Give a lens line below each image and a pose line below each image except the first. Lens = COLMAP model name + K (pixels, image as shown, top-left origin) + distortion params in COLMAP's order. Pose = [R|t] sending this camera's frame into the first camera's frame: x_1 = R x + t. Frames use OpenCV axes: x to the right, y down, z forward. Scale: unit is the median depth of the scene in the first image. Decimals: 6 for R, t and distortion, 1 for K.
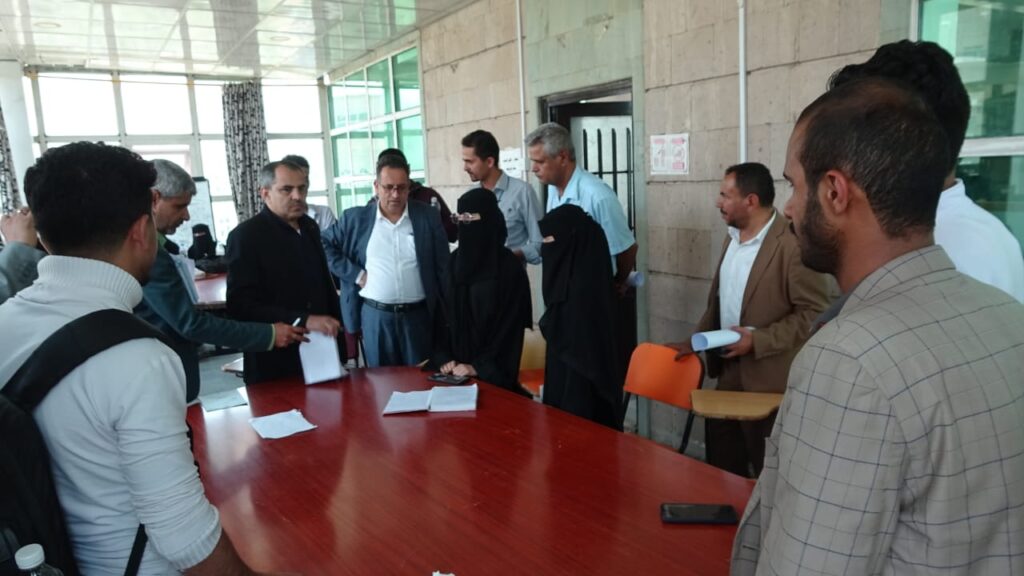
lens RADIAL K [[723.7, 0, 502.1], [0, 723.7, 289.8], [0, 0, 1]] dist [0.002526, -0.001713]
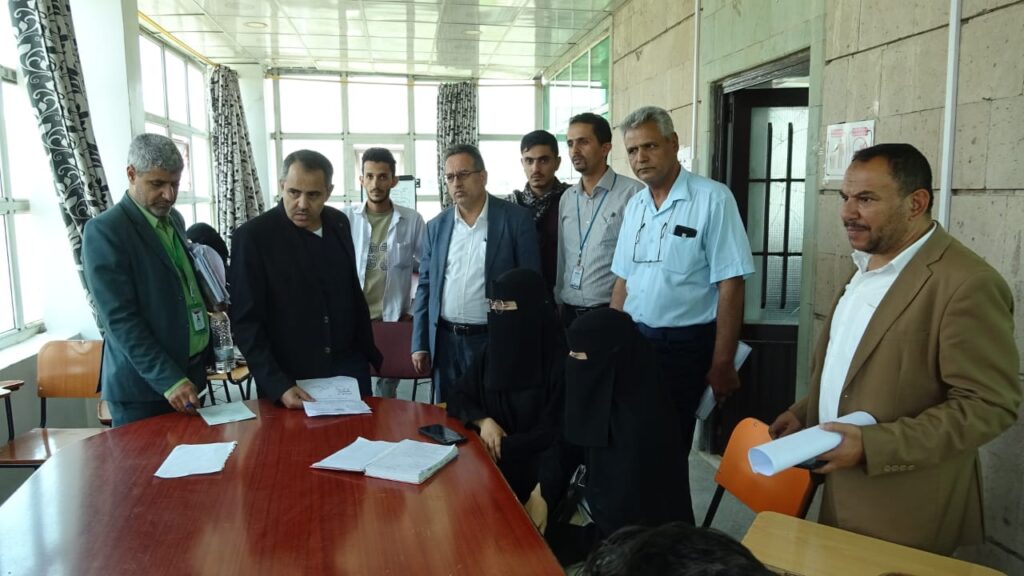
lens RADIAL K [[723.7, 0, 507.8], [0, 723.7, 288.1], [0, 0, 1]] dist [0.002526, -0.001713]
pose [[0.929963, 0.087617, -0.357060, 0.180259], [-0.094438, 0.995529, -0.001675, -0.021936], [0.355317, 0.035278, 0.934080, 0.224613]]
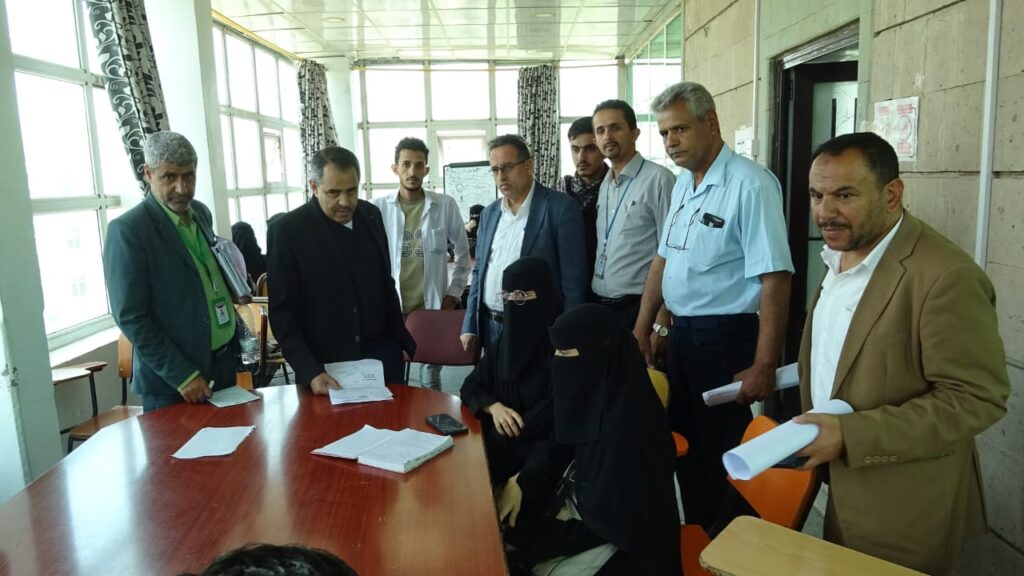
lens RADIAL K [[723.7, 0, 510.0], [0, 723.7, 287.5], [0, 0, 1]] dist [0.002526, -0.001713]
pose [[0.868099, 0.096443, -0.486932, 0.253239], [-0.089606, 0.995276, 0.037377, -0.038582], [0.488236, 0.011185, 0.872640, 0.256748]]
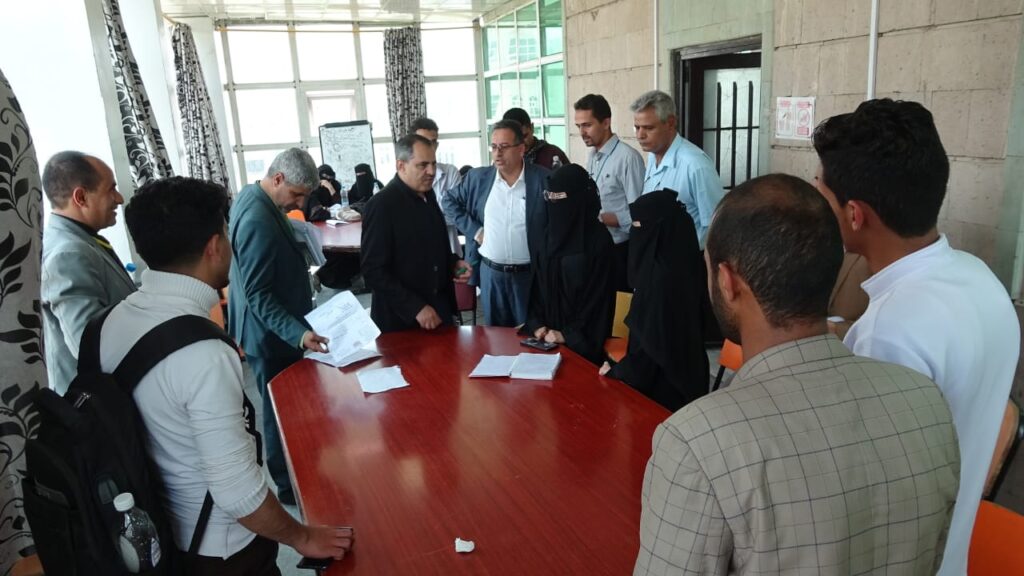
lens RADIAL K [[723.7, 0, 504.6], [0, 723.7, 283.1], [0, 0, 1]] dist [0.002526, -0.001713]
pose [[0.973261, 0.051081, -0.223950, 0.081539], [-0.030490, 0.995062, 0.094459, -0.048060], [0.227669, -0.085105, 0.970012, -0.027572]]
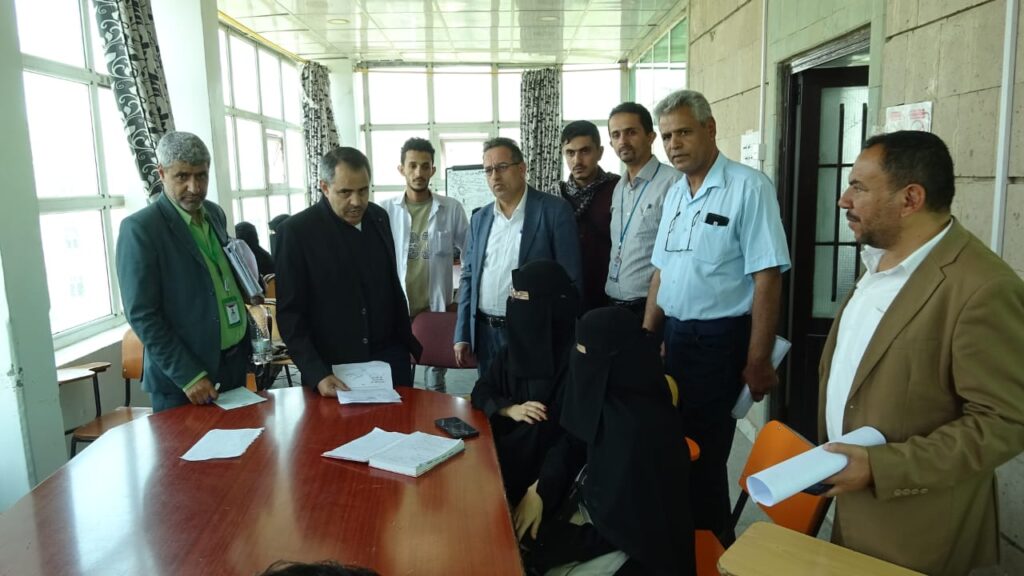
lens RADIAL K [[723.7, 0, 510.2], [0, 723.7, 287.2], [0, 0, 1]] dist [0.002526, -0.001713]
pose [[0.868920, 0.099732, -0.484800, 0.242682], [-0.096270, 0.994837, 0.032109, -0.036946], [0.485499, 0.018771, 0.874036, 0.254367]]
